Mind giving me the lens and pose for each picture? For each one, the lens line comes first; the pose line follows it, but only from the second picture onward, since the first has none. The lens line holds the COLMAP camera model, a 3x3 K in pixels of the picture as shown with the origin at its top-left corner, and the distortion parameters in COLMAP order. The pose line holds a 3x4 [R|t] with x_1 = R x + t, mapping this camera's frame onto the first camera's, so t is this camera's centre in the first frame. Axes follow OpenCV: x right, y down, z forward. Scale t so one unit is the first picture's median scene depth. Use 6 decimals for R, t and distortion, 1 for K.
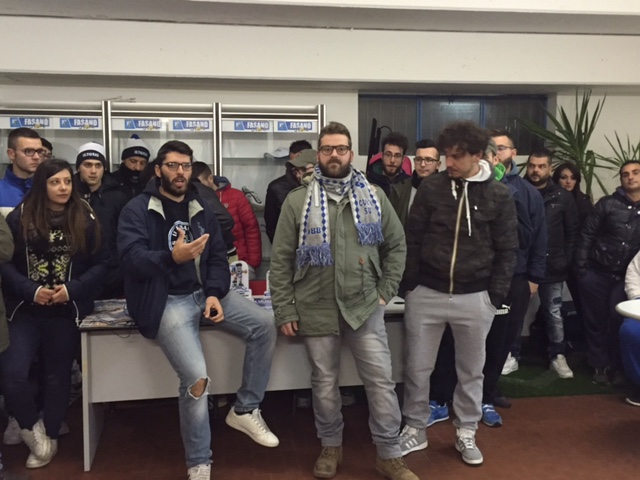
lens RADIAL K [[709.7, 0, 320.7], [0, 709.7, 228.7], [0, 0, 1]] dist [0.037577, -0.020077]
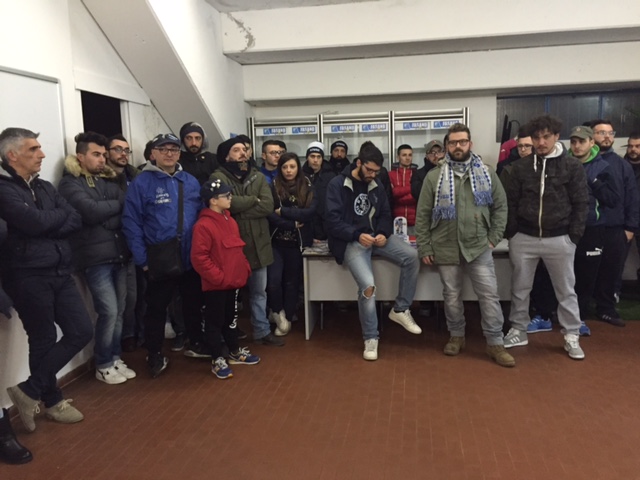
lens RADIAL K [[552.5, 0, 318.4], [0, 552.5, 234.7], [0, 0, 1]] dist [0.028553, -0.012190]
pose [[0.950411, 0.011960, -0.310768, 0.100358], [0.008104, 0.997969, 0.063191, 0.007426], [0.310893, -0.062576, 0.948383, -0.216869]]
